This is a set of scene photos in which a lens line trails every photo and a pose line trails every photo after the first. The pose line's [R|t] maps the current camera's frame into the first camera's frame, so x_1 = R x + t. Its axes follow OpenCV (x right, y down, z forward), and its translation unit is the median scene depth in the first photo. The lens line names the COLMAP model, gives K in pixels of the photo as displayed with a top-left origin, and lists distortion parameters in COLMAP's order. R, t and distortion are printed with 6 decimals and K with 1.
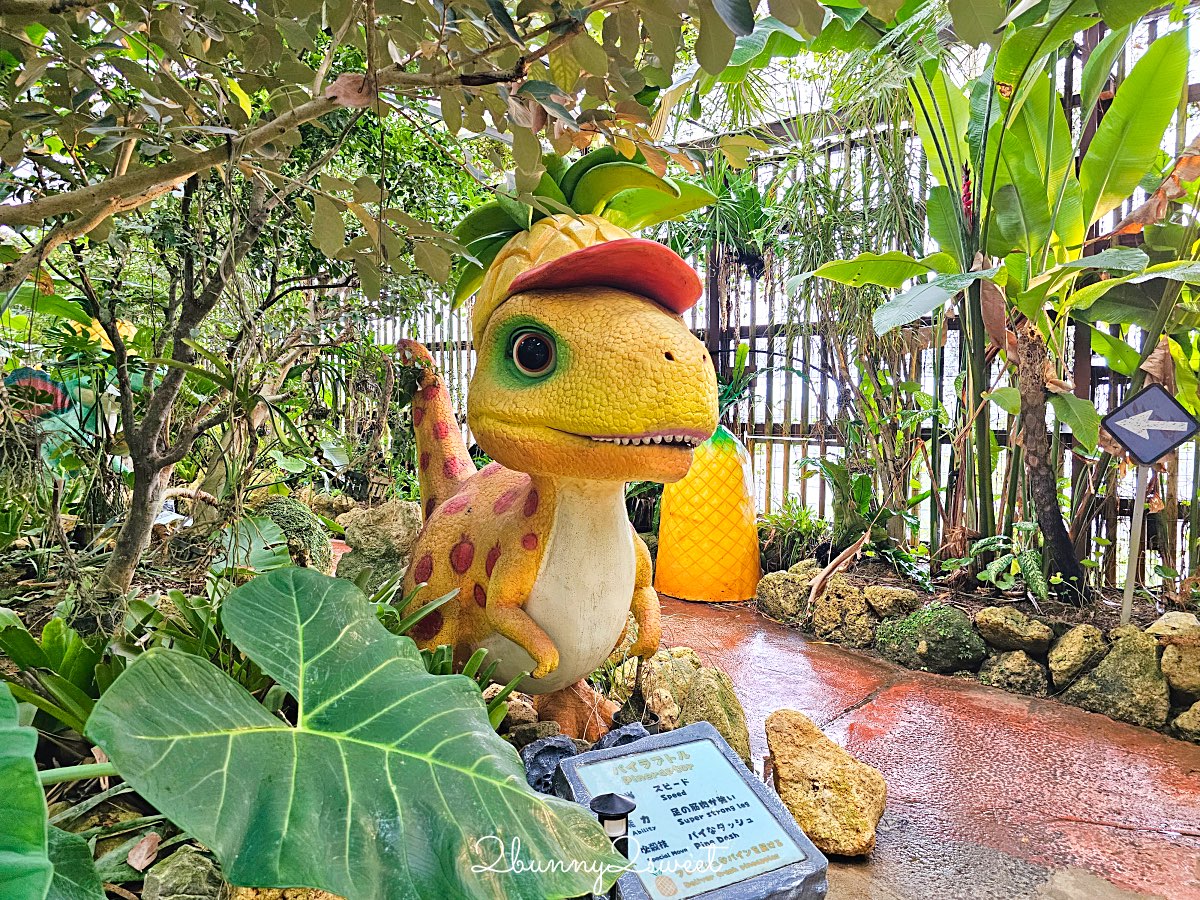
lens RADIAL K [[795.5, 0, 600.6], [0, 795.5, 460.2], [0, 0, 1]] dist [0.027981, -0.027596]
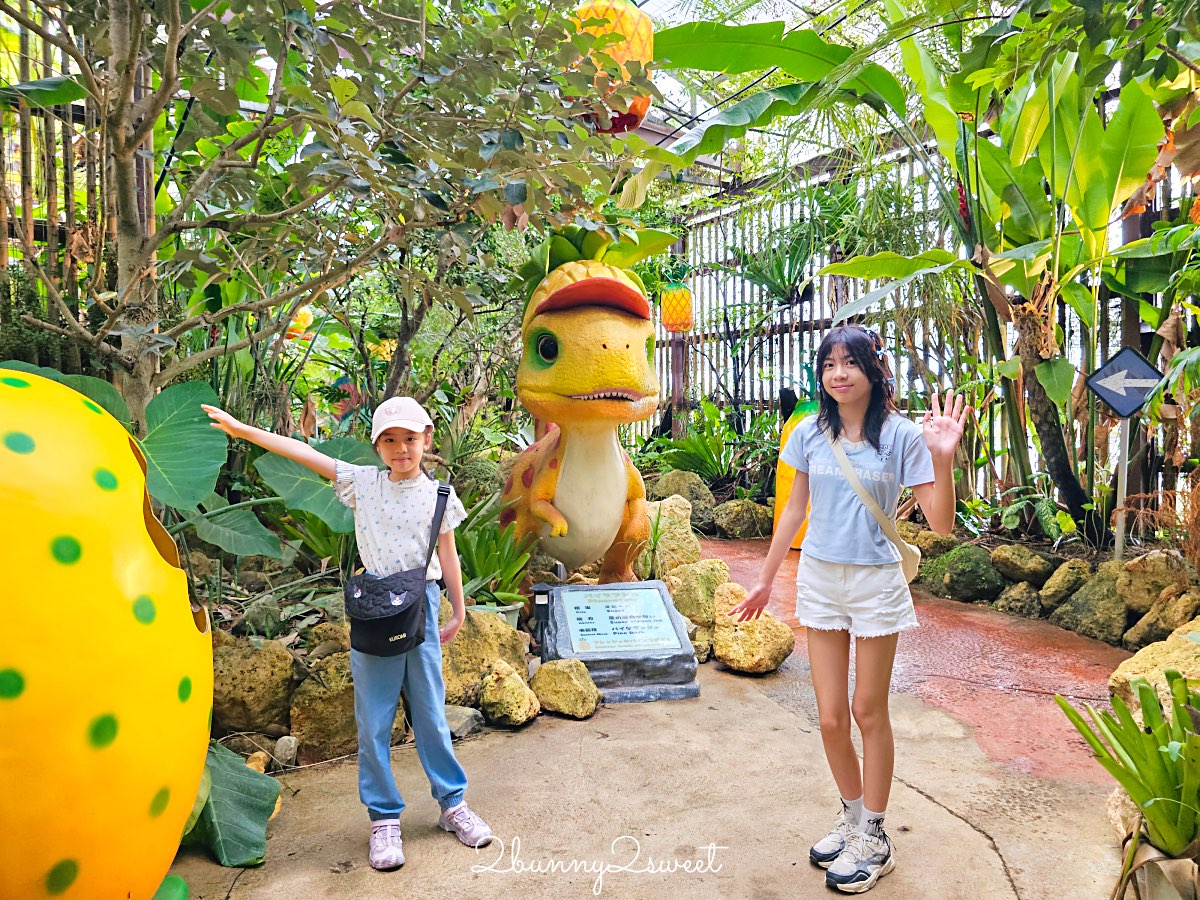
lens RADIAL K [[795.5, 0, 598.5], [0, 795.5, 443.6], [0, 0, 1]] dist [0.027981, -0.027596]
pose [[0.936829, -0.009791, -0.349652, 0.398662], [0.003079, 0.999800, -0.019747, 0.065975], [0.349775, 0.017423, 0.936672, -0.350762]]
